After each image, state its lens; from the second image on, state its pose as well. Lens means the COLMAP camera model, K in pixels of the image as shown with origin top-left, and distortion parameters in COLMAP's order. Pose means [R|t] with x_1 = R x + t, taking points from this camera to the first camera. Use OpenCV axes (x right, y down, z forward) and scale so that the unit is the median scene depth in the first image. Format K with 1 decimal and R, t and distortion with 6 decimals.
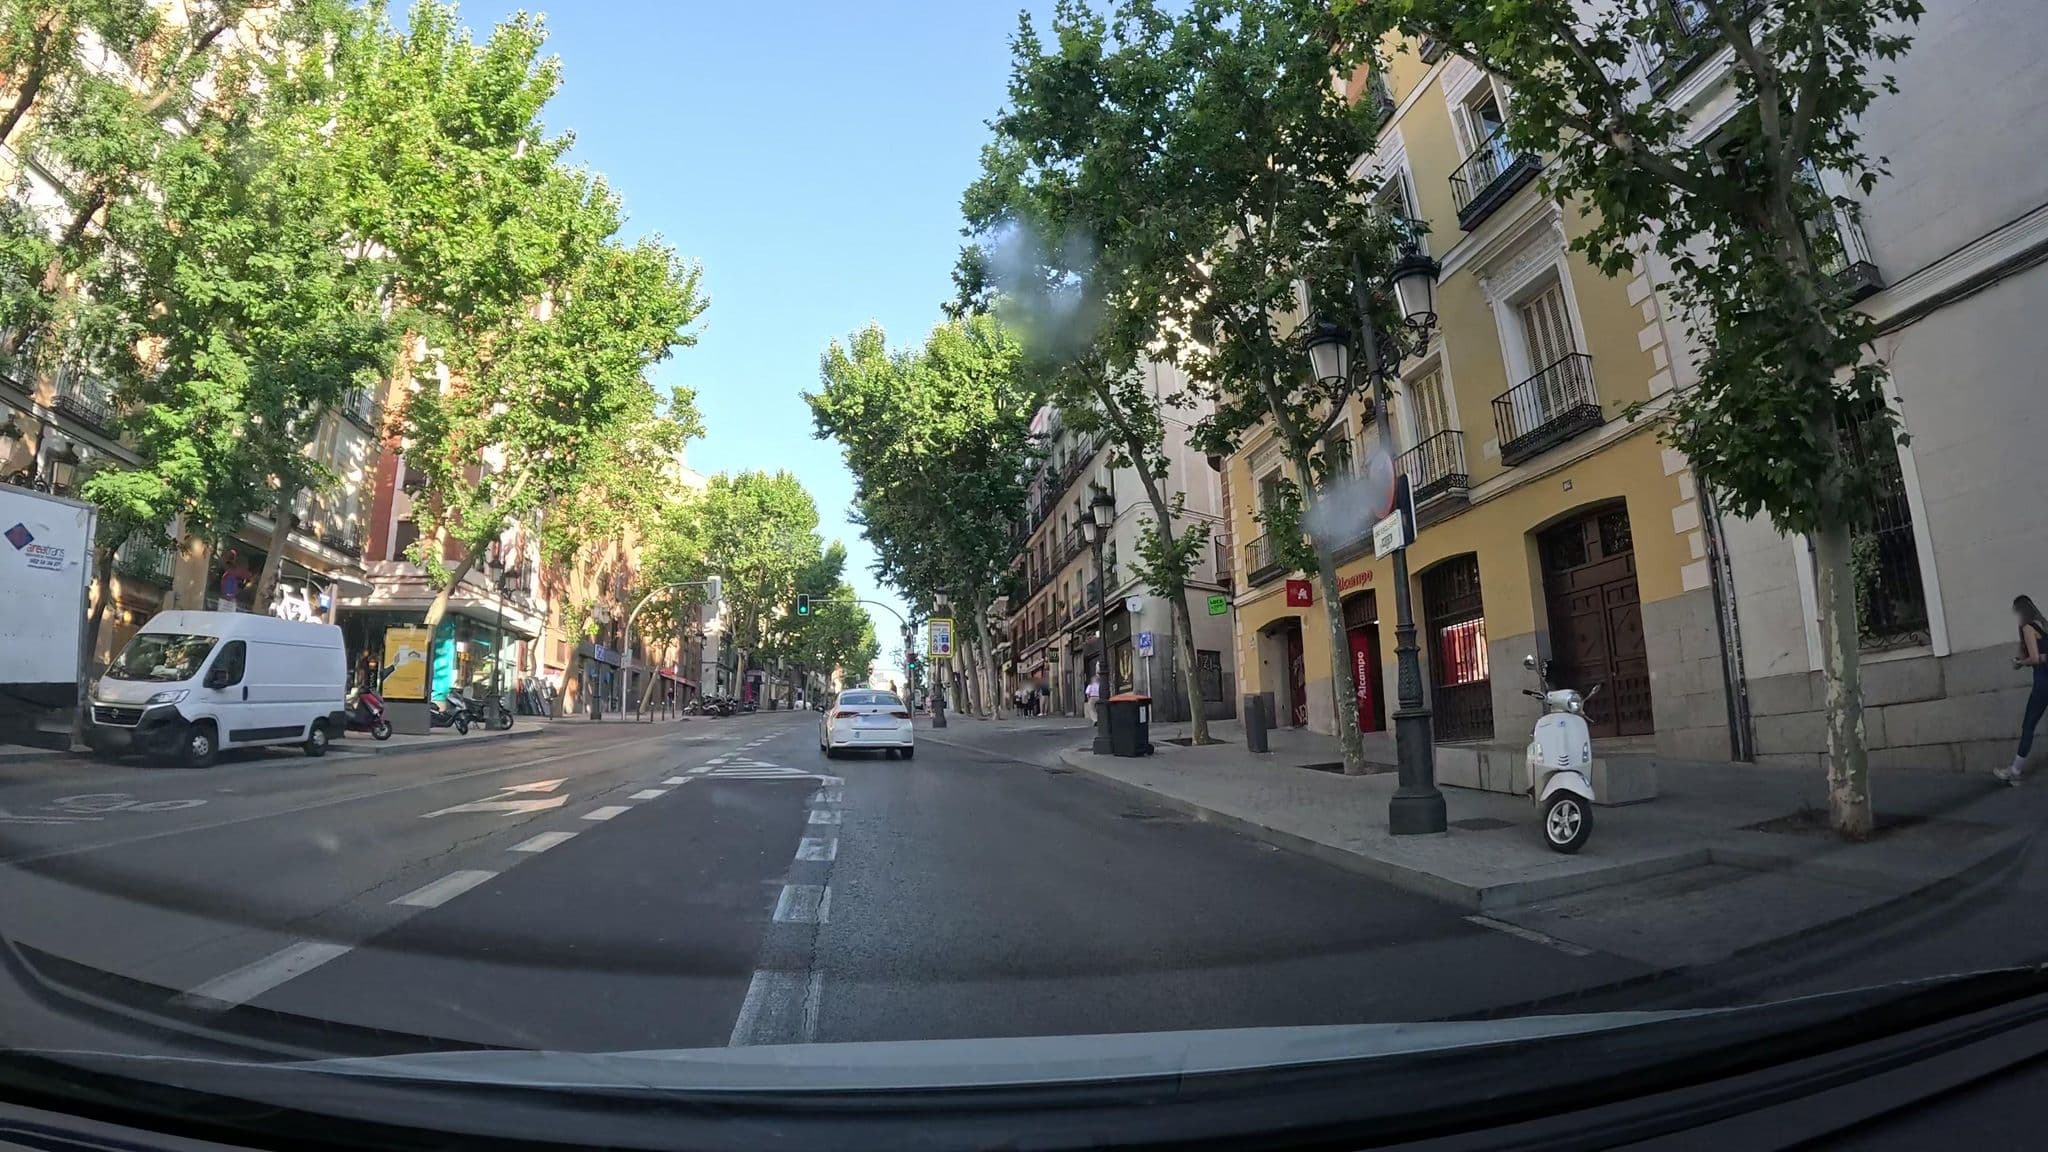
lens RADIAL K [[840.2, 0, 1024.0], [0, 840.2, 576.0], [0, 0, 1]] dist [-0.154078, 0.021345]
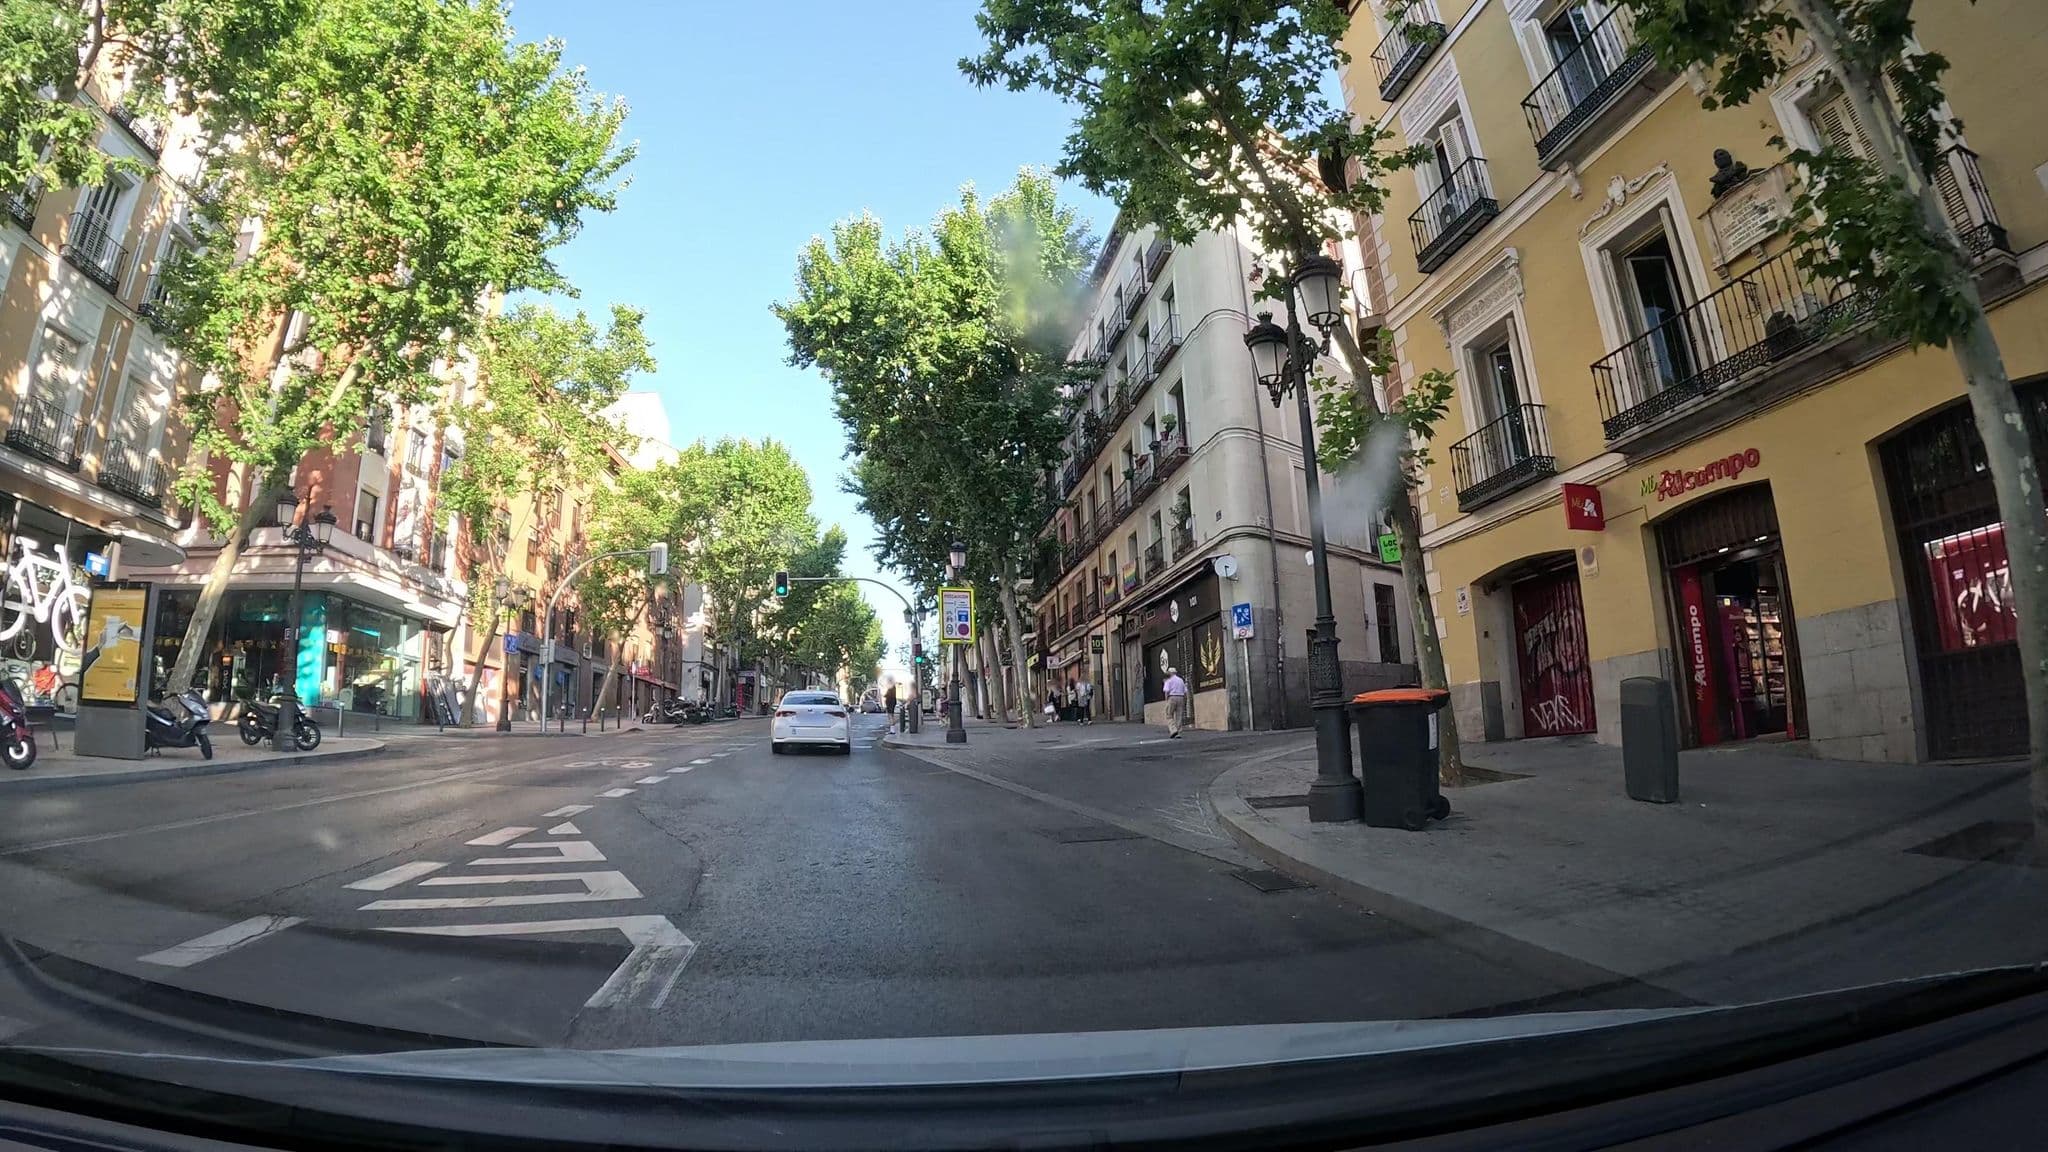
lens RADIAL K [[840.2, 0, 1024.0], [0, 840.2, 576.0], [0, 0, 1]] dist [-0.154078, 0.021345]
pose [[0.999877, -0.010933, -0.011254, -0.027962], [0.010922, 0.999940, -0.001027, 0.034178], [0.011265, 0.000904, 0.999936, 0.236656]]
